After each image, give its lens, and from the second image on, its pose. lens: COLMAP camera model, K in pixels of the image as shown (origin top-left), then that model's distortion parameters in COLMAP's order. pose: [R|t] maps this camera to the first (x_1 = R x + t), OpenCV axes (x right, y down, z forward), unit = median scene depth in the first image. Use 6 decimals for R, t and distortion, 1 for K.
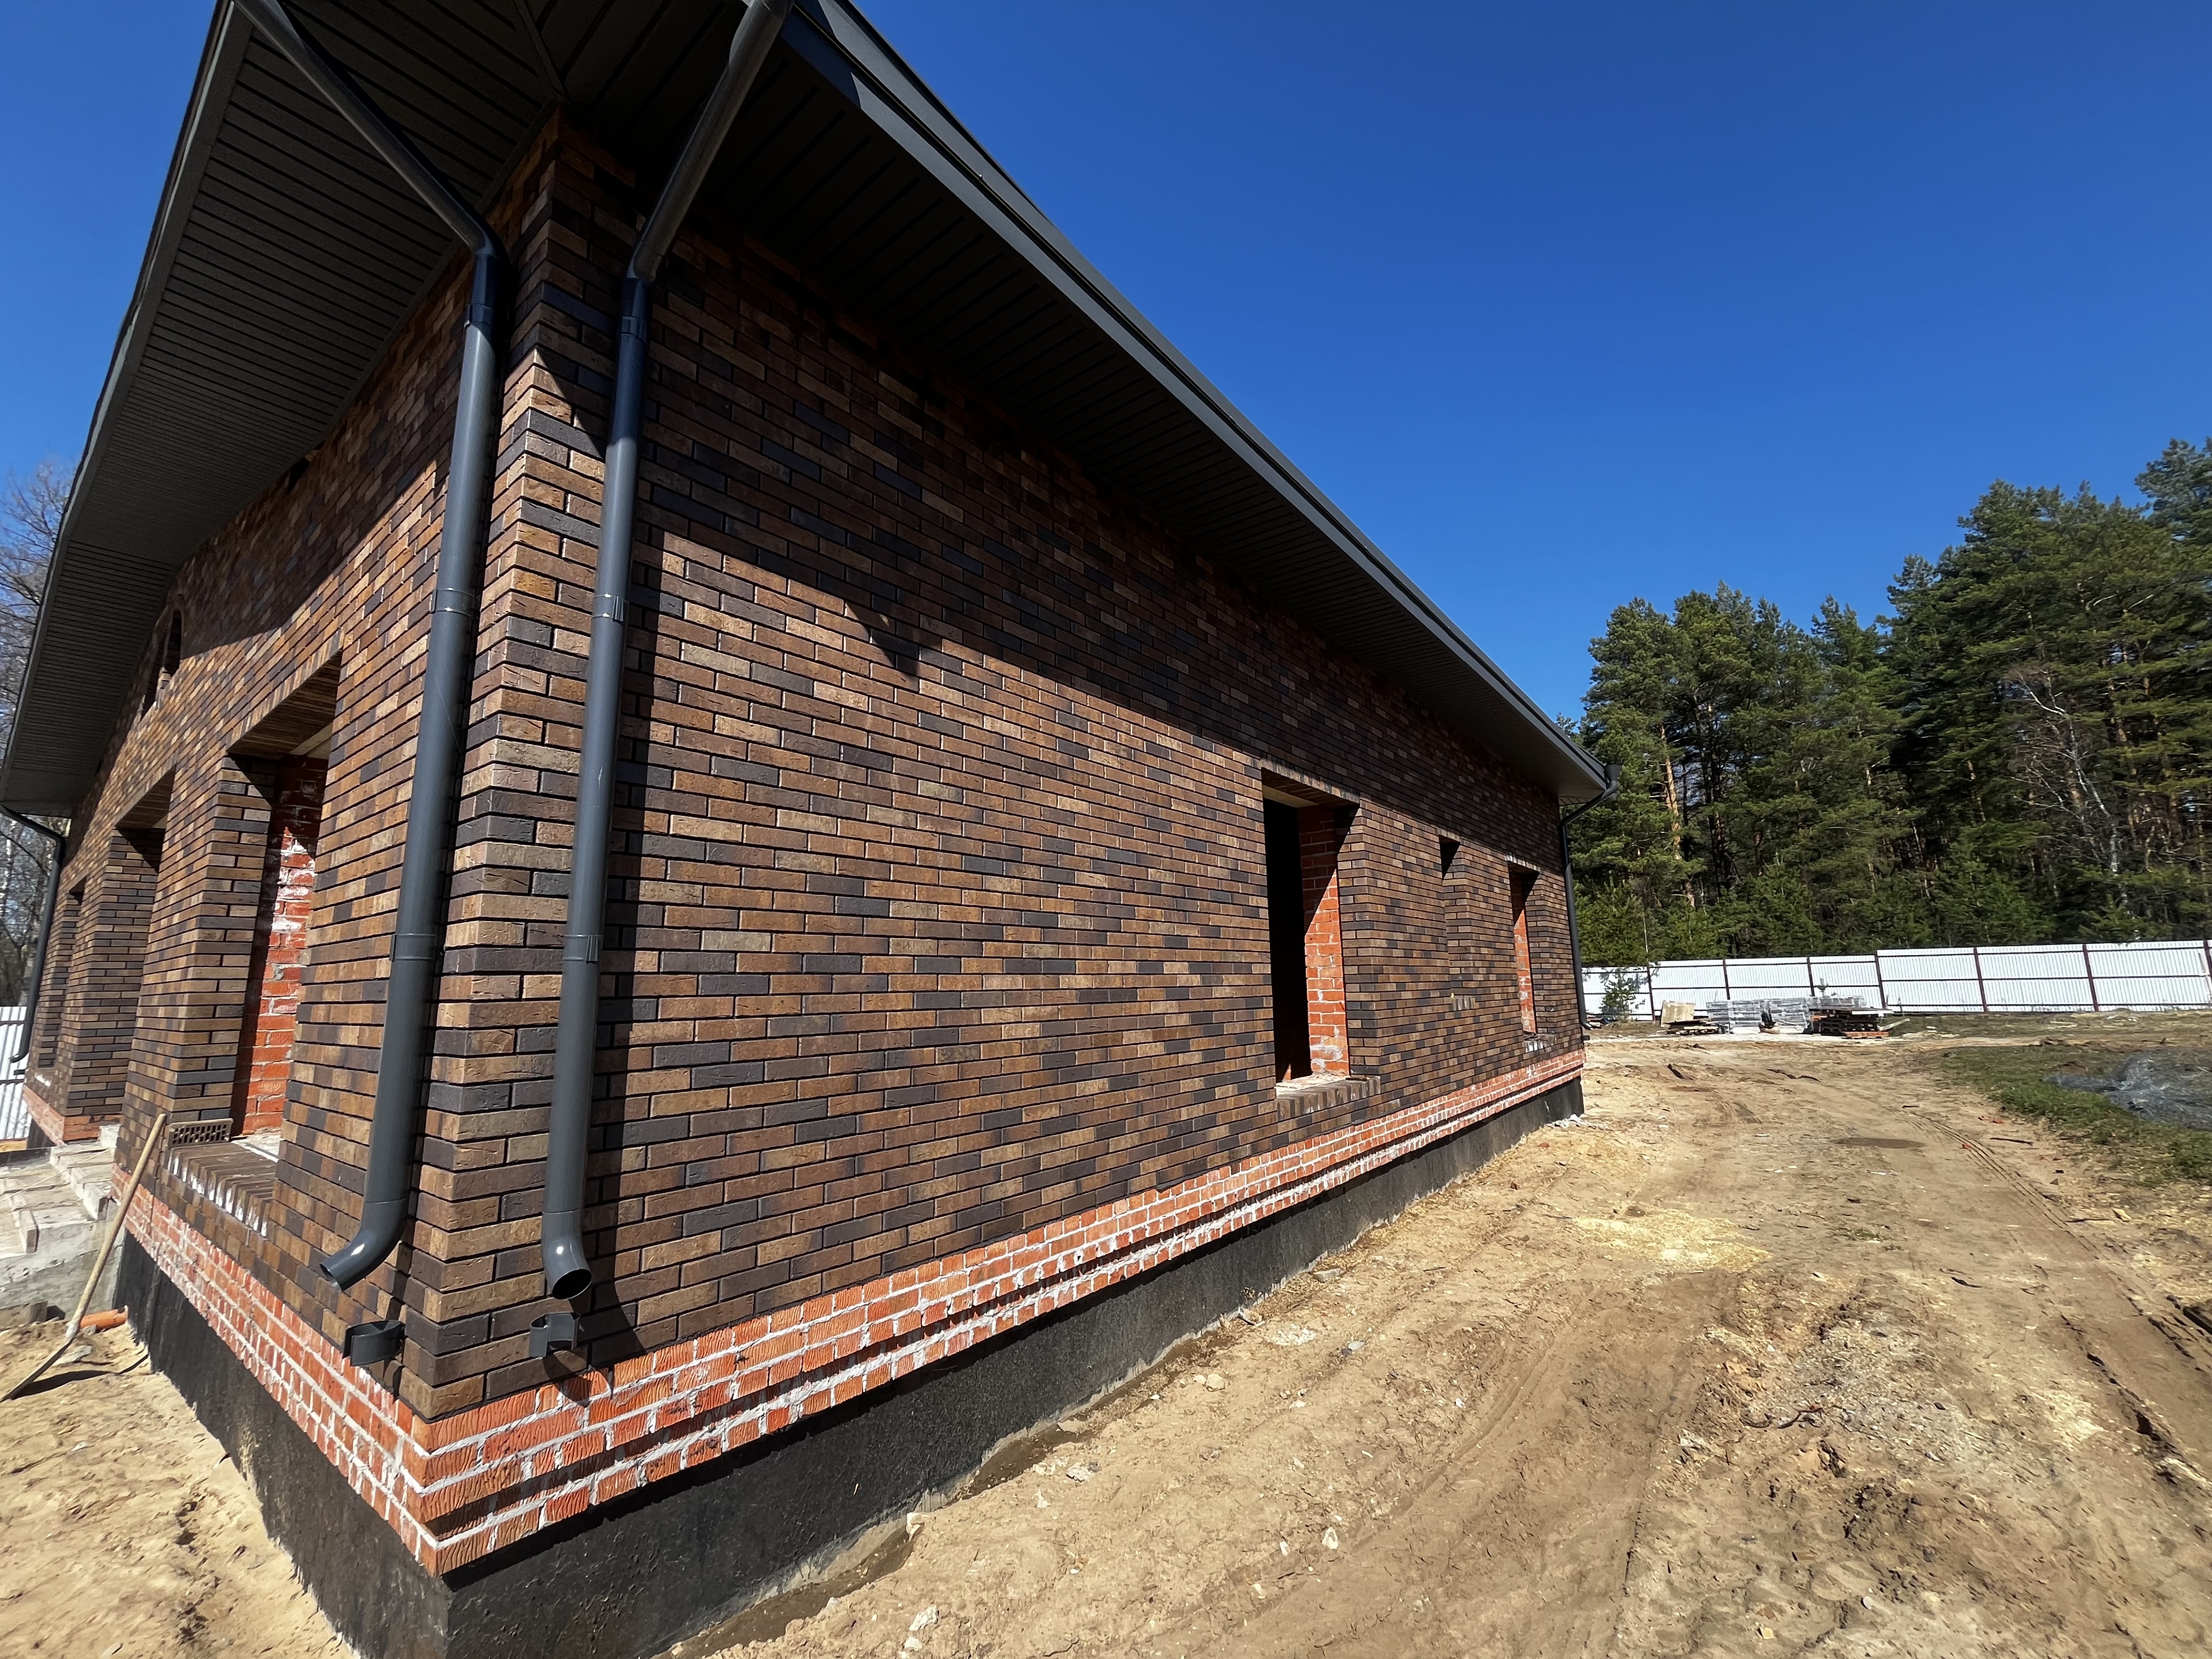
lens RADIAL K [[903.2, 0, 1111.7], [0, 903.2, 834.9], [0, 0, 1]] dist [-0.001811, 0.000094]
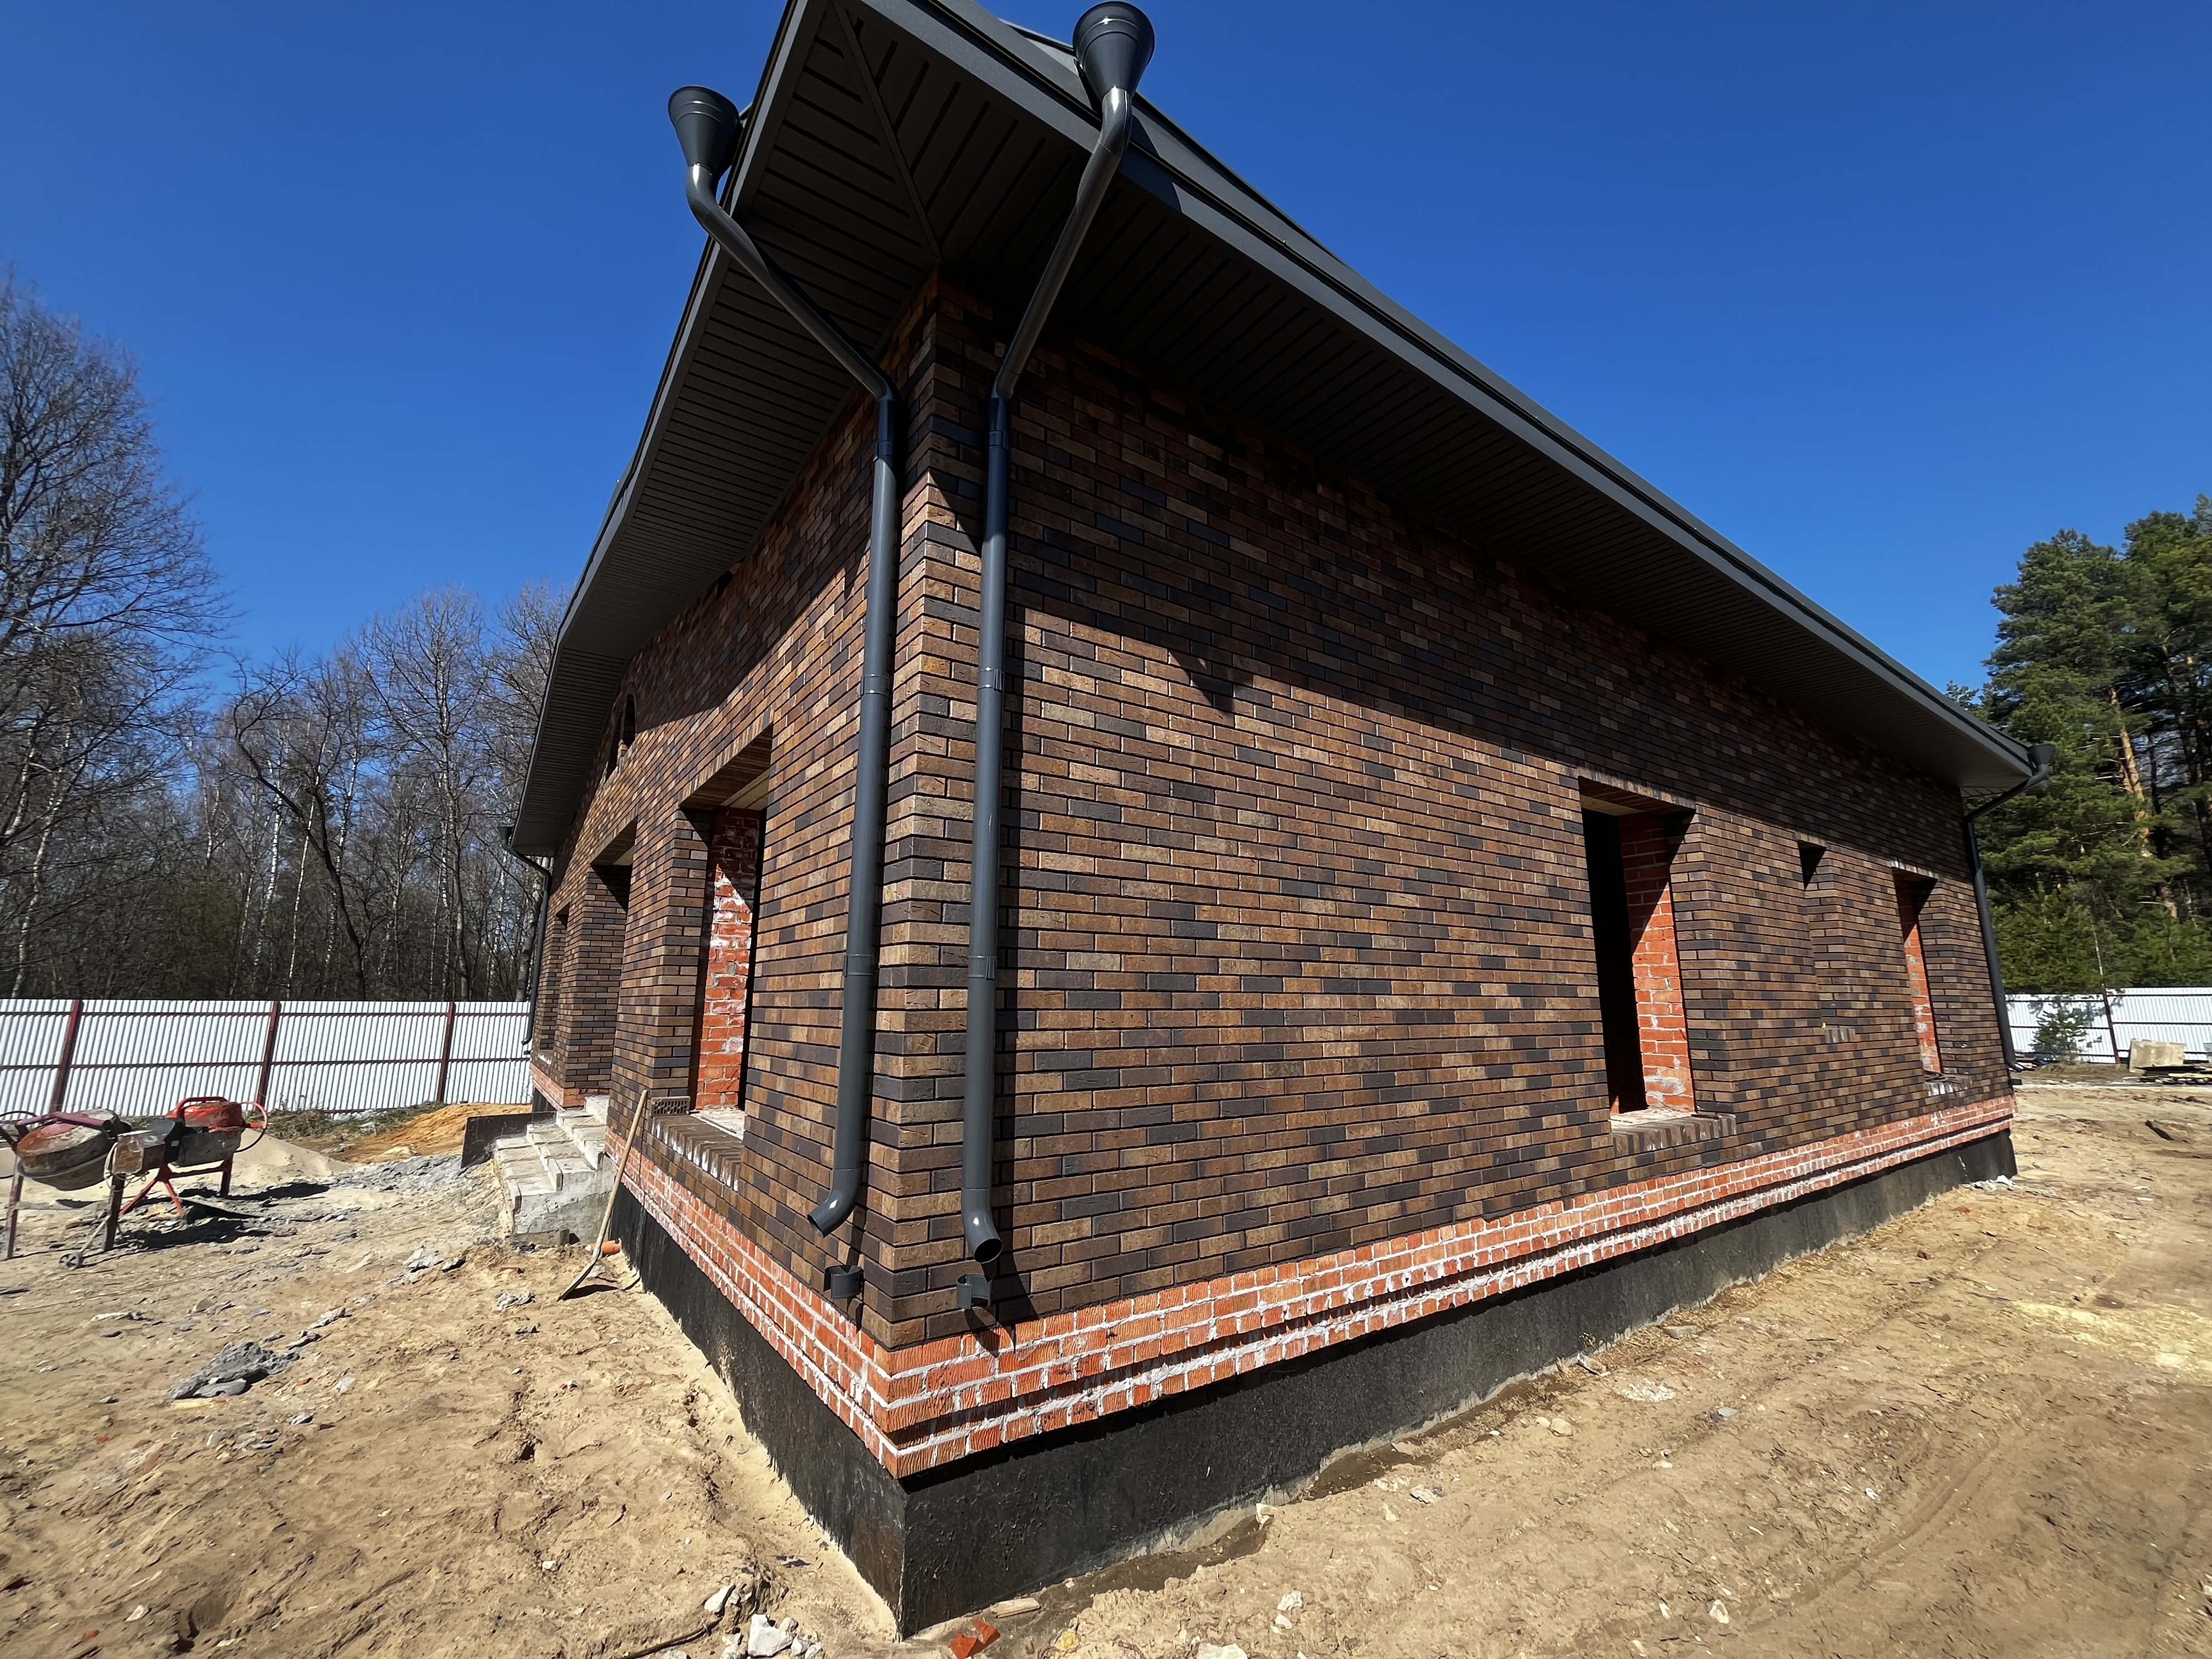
lens RADIAL K [[903.2, 0, 1108.2], [0, 903.2, 835.5], [0, 0, 1]] dist [-0.001811, 0.000094]
pose [[0.956488, -0.032169, -0.289992, -0.037739], [0.027680, 0.999425, -0.019571, -0.010050], [0.290455, 0.010693, 0.956829, -0.045783]]
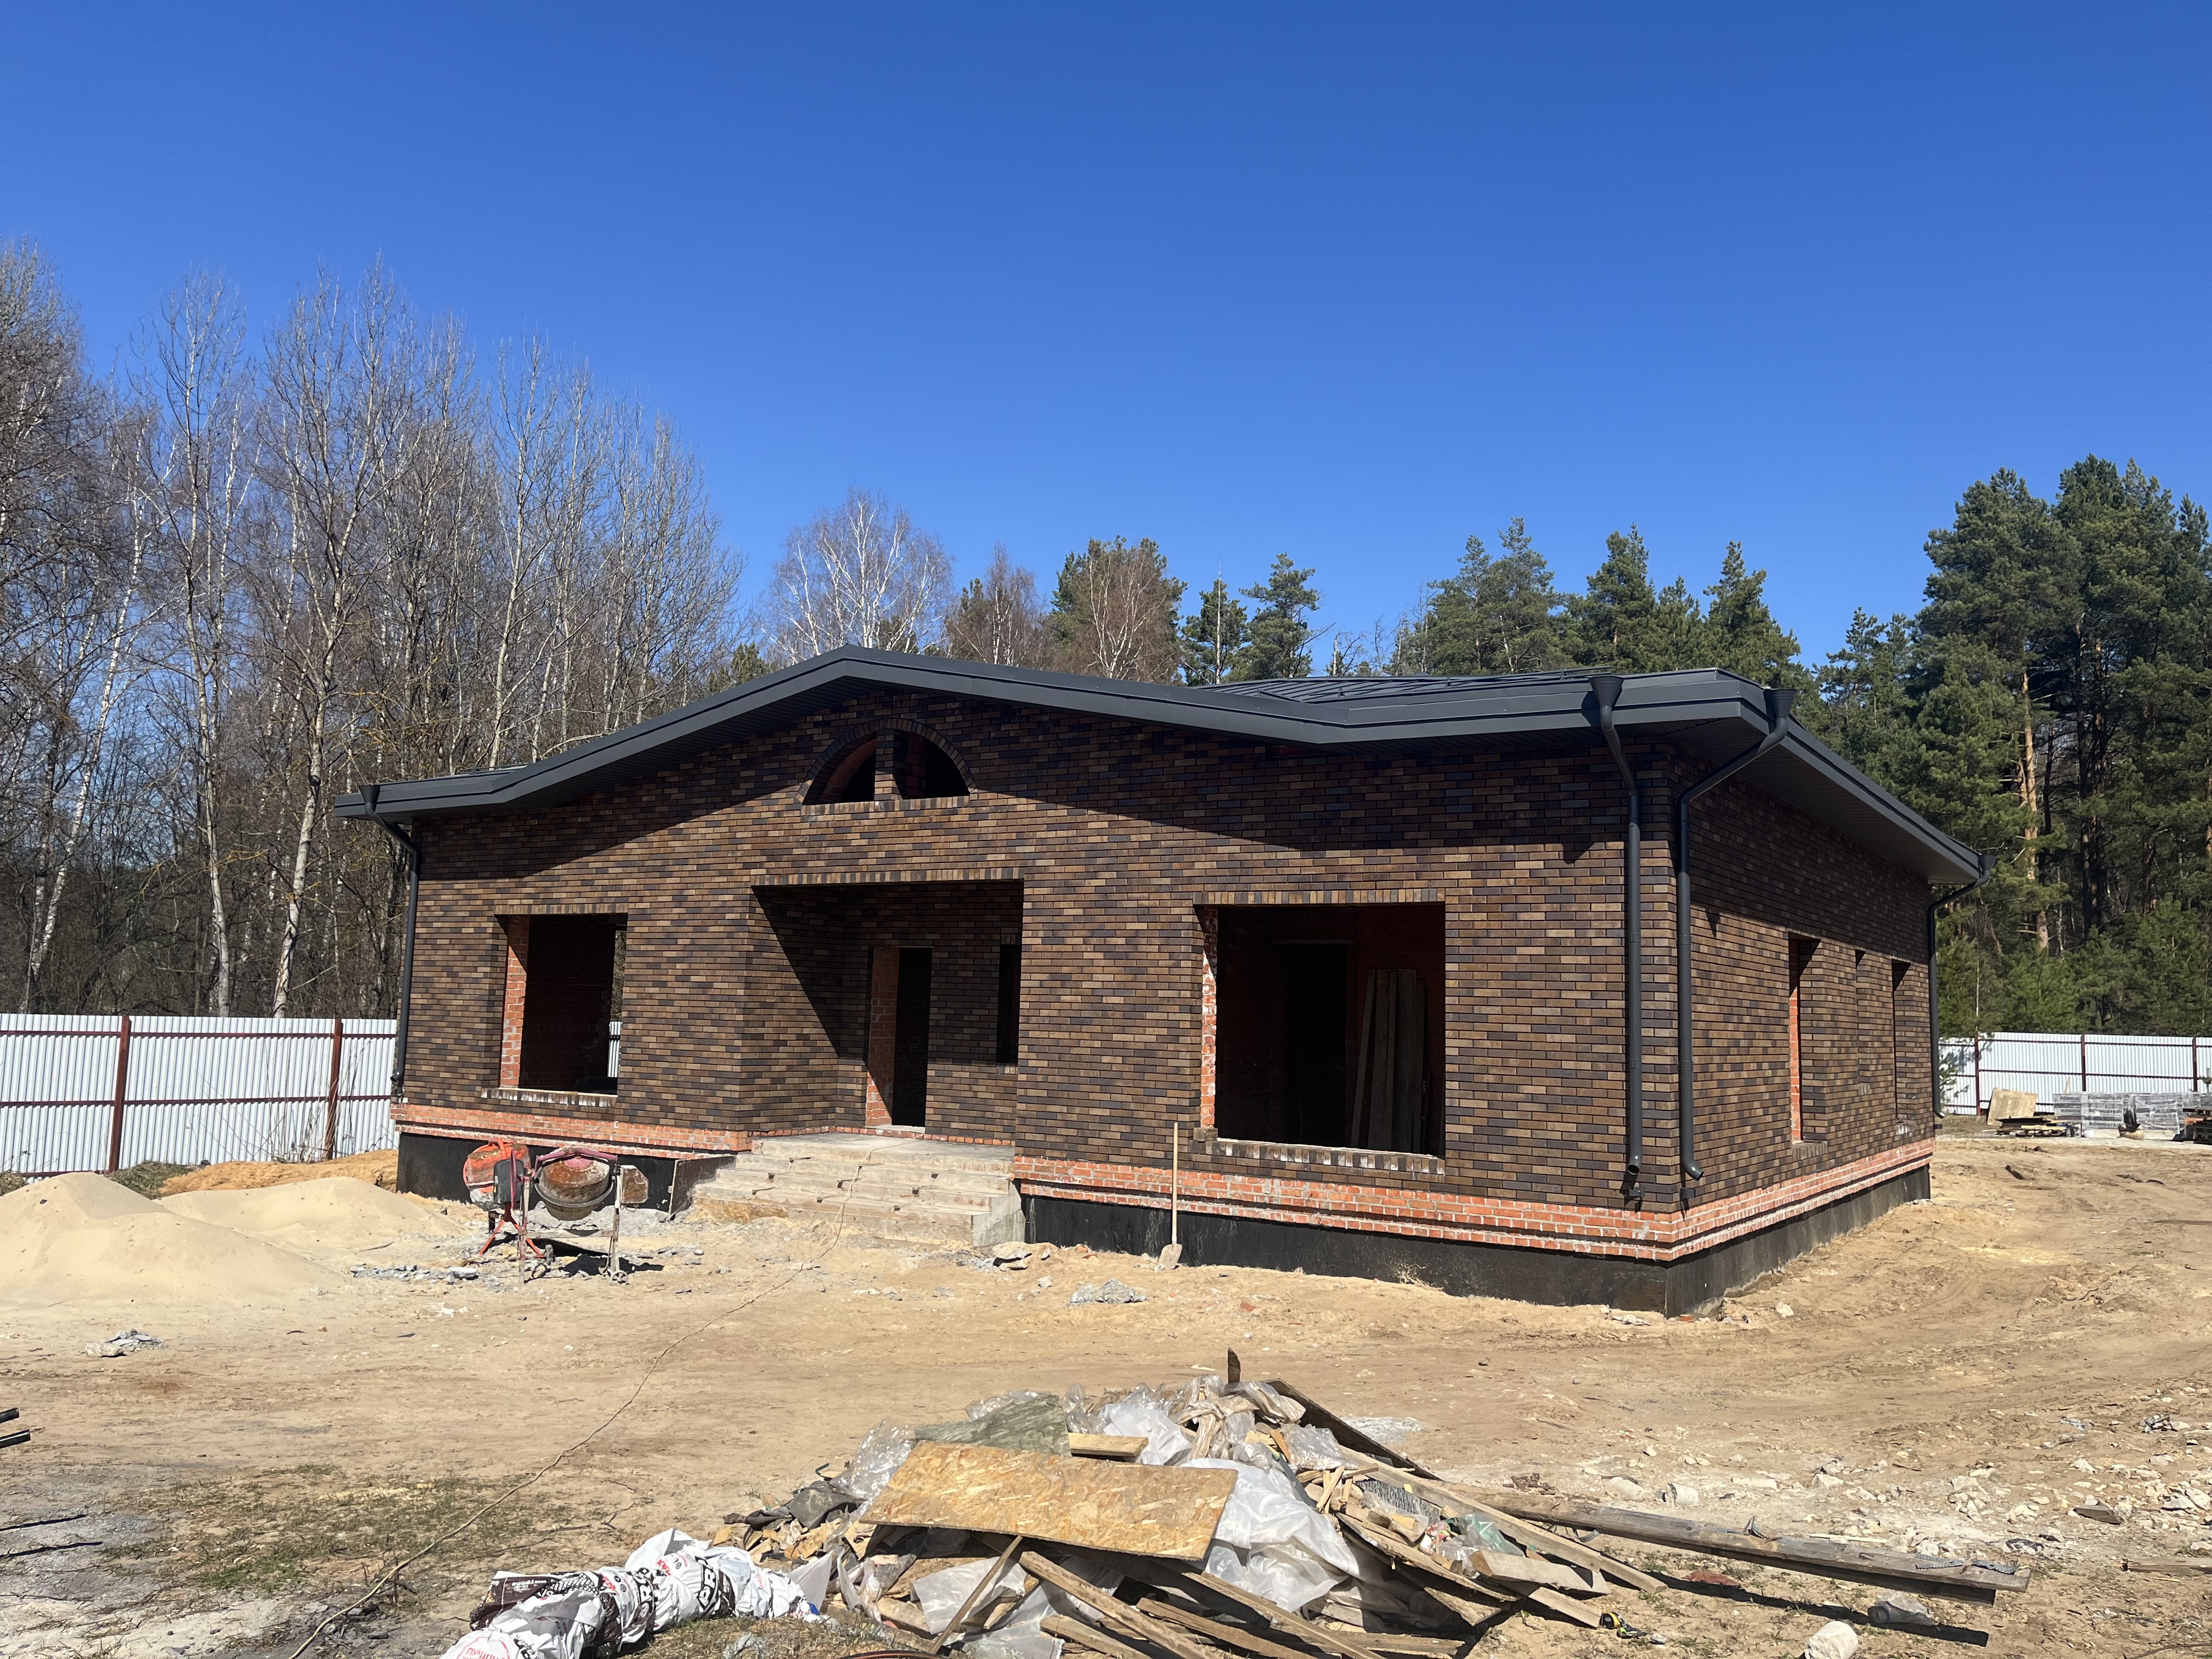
lens RADIAL K [[1691.4, 0, 1096.7], [0, 1691.4, 824.4], [0, 0, 1]] dist [0.057300, -0.072363]
pose [[0.996337, 0.055617, 0.064959, -1.417298], [-0.059250, 0.996704, 0.055405, -0.411051], [-0.061664, -0.059051, 0.996349, -2.102065]]
